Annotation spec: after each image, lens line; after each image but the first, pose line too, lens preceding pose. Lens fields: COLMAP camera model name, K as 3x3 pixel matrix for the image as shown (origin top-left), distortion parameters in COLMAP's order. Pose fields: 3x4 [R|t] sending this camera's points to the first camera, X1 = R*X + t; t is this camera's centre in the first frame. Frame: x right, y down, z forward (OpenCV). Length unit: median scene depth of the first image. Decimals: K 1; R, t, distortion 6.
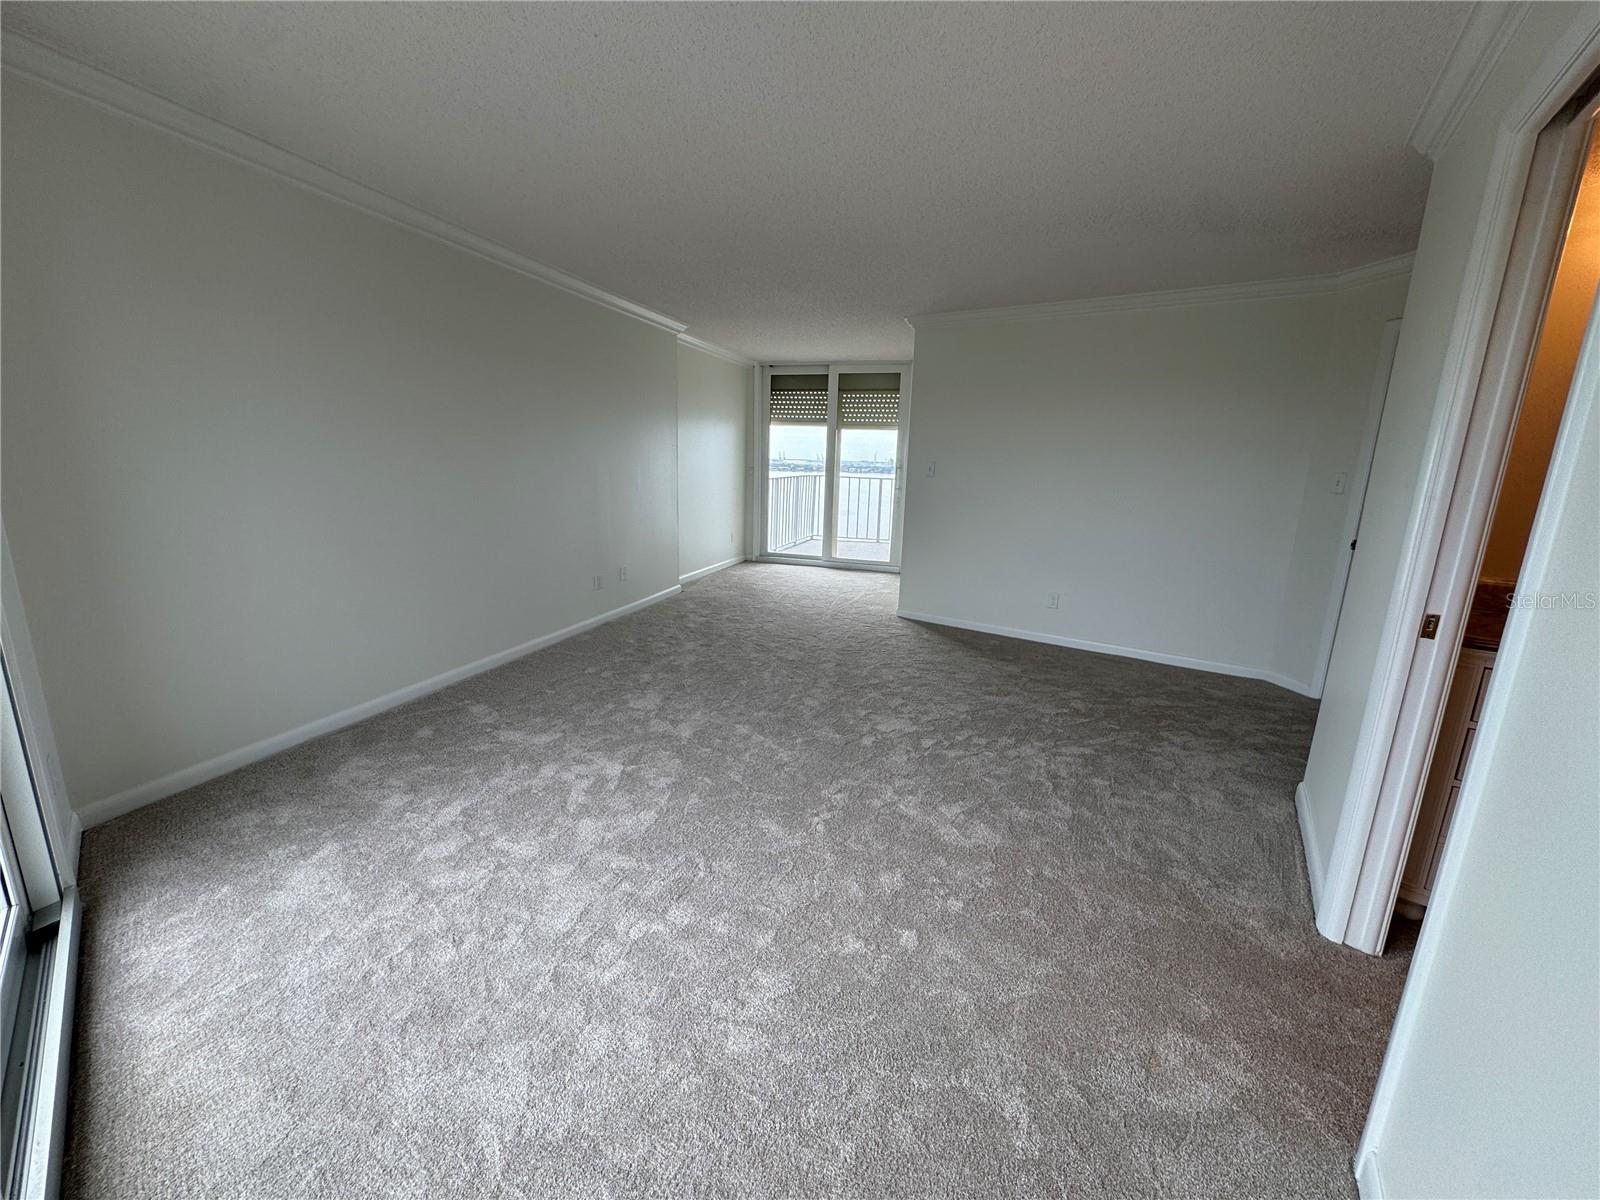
lens RADIAL K [[640.7, 0, 798.1], [0, 640.7, 598.8], [0, 0, 1]] dist [-0.003866, 0.000134]
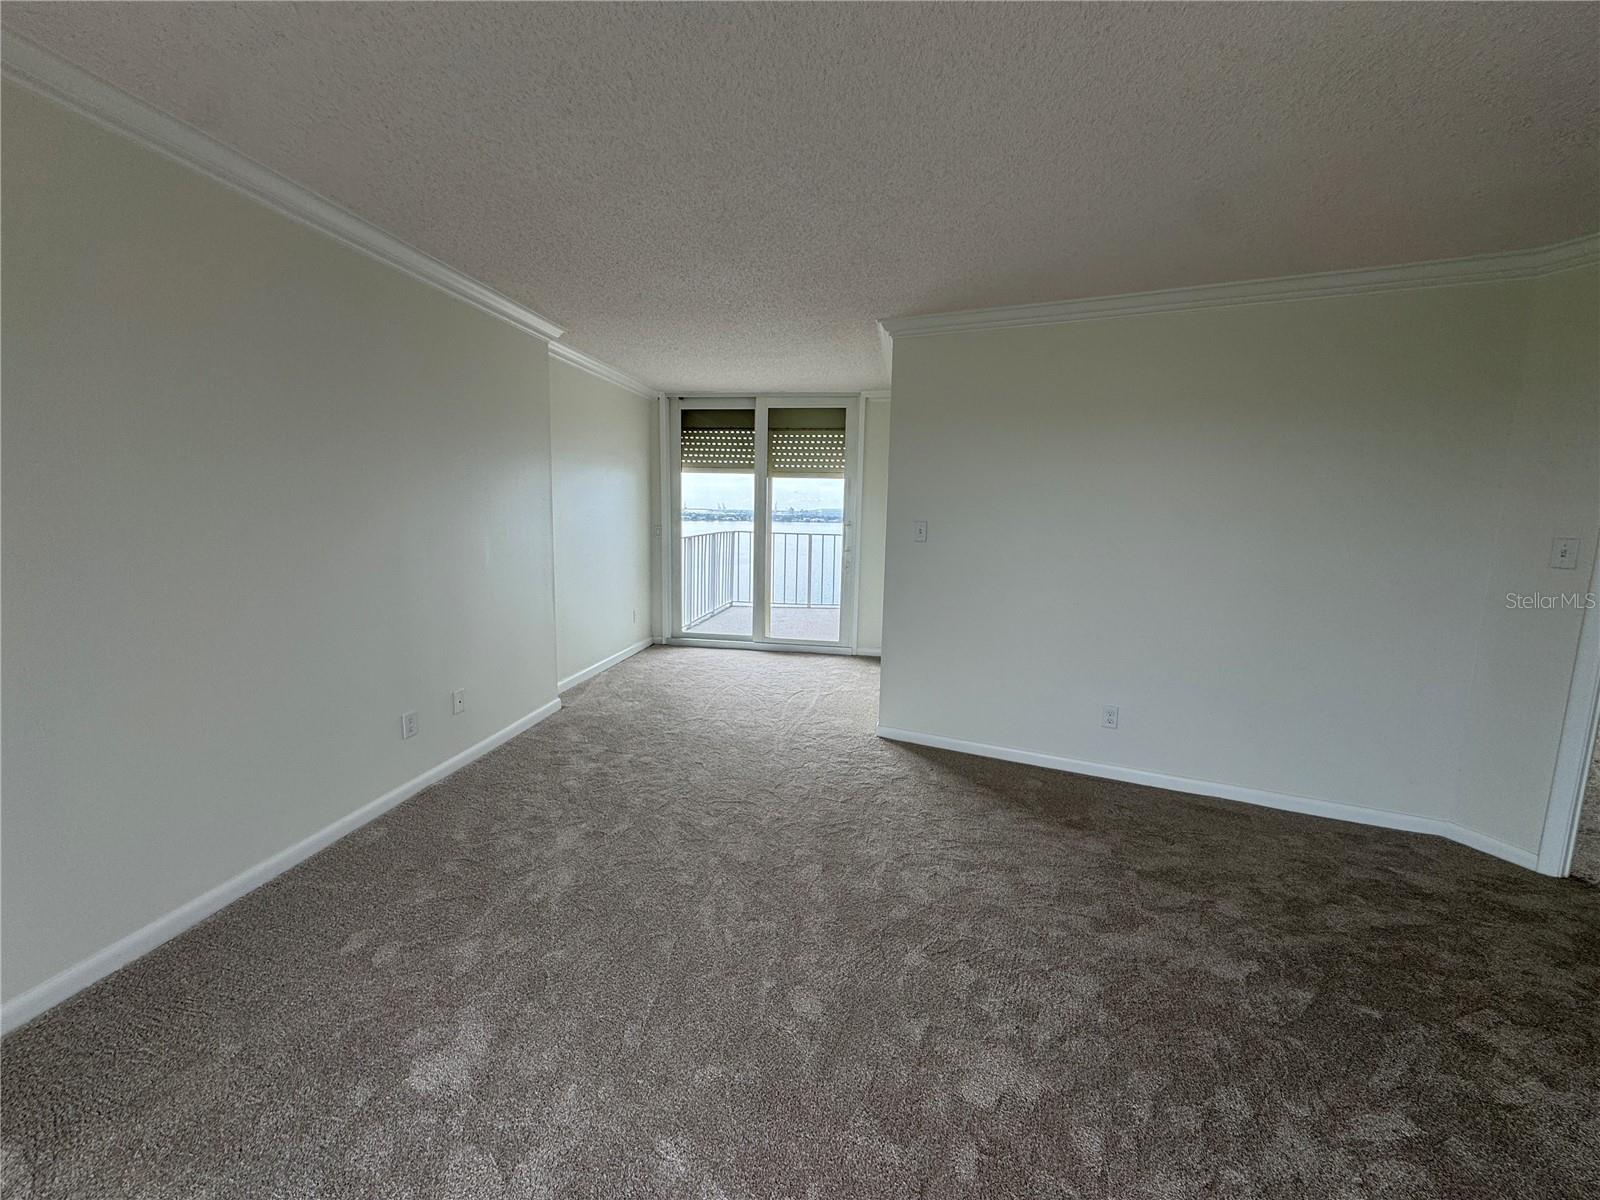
lens RADIAL K [[640.7, 0, 798.1], [0, 640.7, 598.8], [0, 0, 1]] dist [-0.003866, 0.000134]
pose [[0.988555, -0.027788, 0.148276, -0.031299], [0.038742, 0.996687, -0.071506, -0.073966], [-0.145798, 0.076432, 0.986357, 0.293059]]
